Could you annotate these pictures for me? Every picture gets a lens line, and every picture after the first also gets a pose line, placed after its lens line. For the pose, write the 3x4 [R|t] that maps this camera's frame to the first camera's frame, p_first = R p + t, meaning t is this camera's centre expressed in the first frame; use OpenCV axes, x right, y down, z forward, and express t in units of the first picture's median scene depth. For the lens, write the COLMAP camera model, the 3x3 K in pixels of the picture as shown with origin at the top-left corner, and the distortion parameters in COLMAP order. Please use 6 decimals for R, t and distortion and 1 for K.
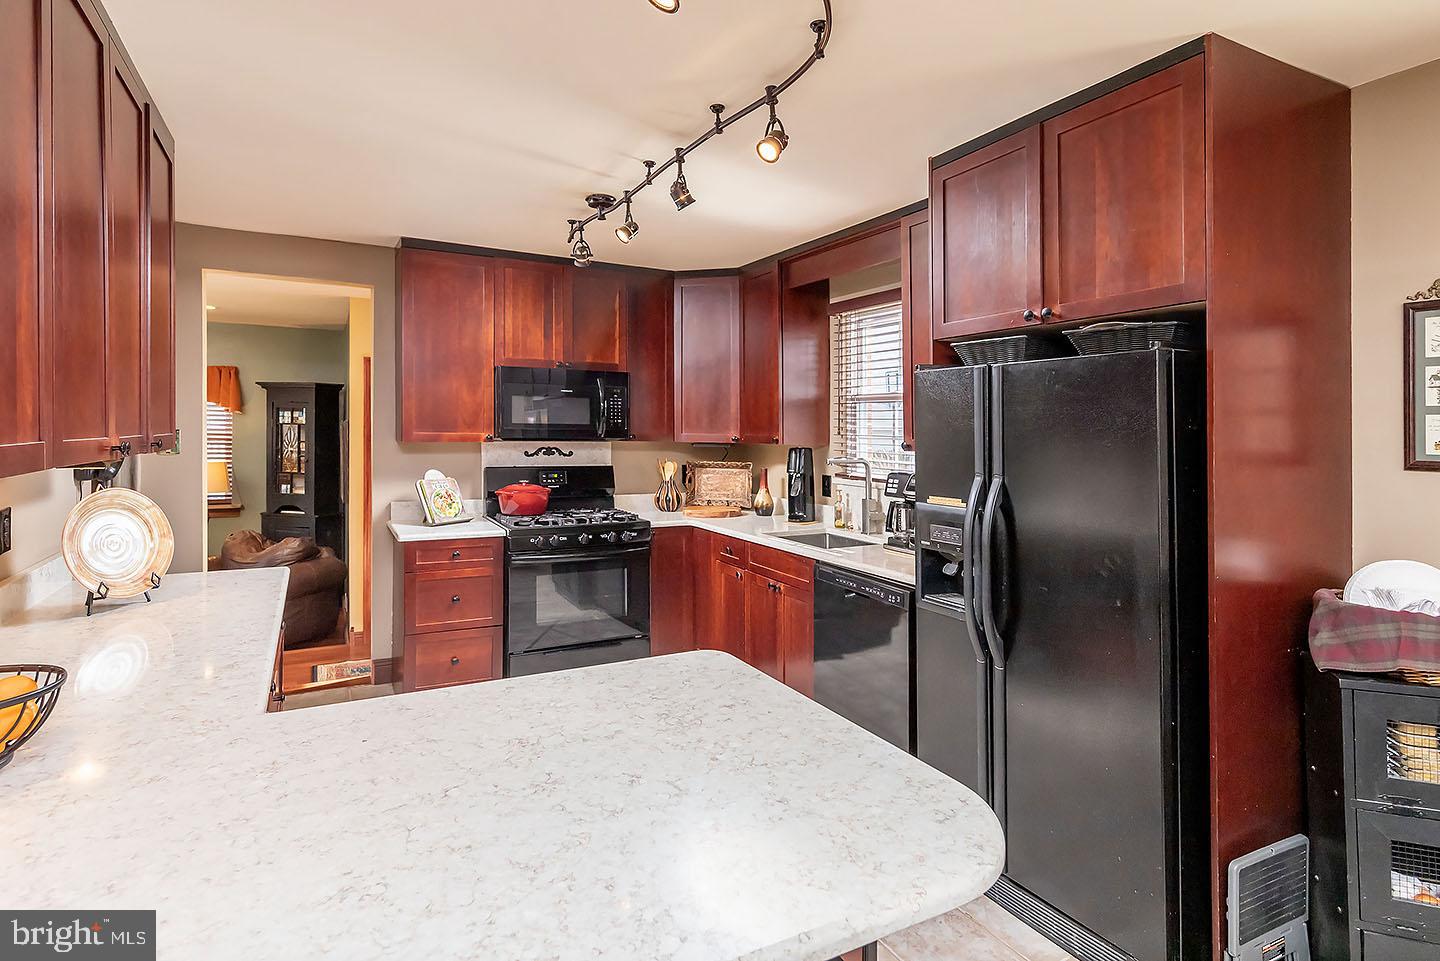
lens RADIAL K [[701.2, 0, 720.7], [0, 701.2, 439.5], [0, 0, 1]] dist [0.000809, 0.000068]
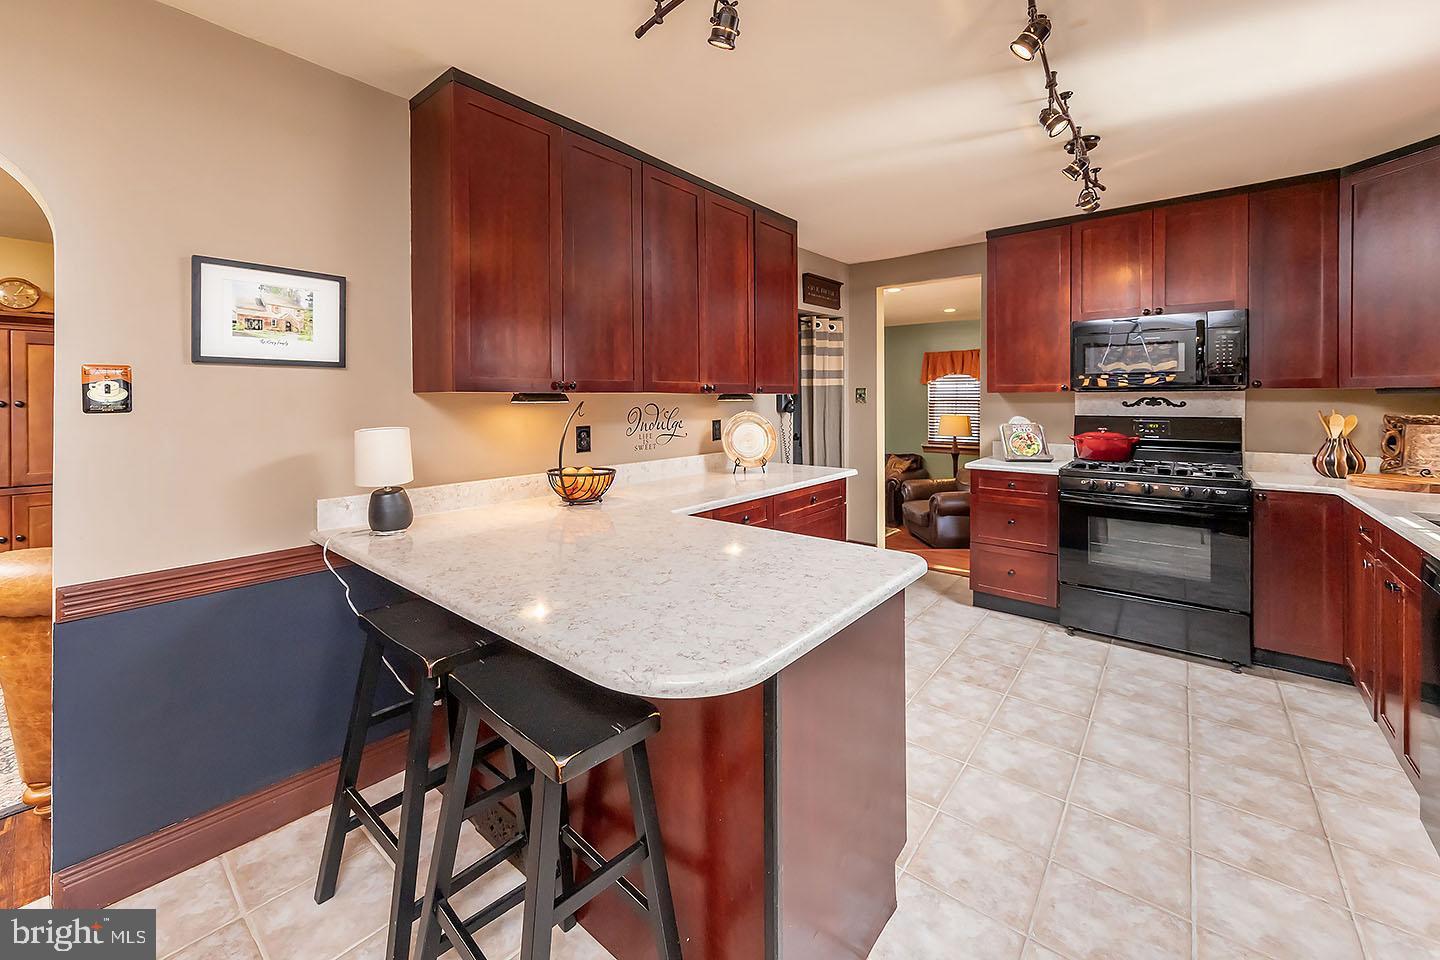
lens RADIAL K [[550.1, 0, 718.8], [0, 550.1, 409.7], [0, 0, 1]] dist [0.000035, -0.000140]
pose [[0.405094, 0.004190, -0.914266, 0.238702], [0.001687, 0.999984, 0.005330, 0.025540], [0.914274, -0.003701, 0.405080, 0.137931]]
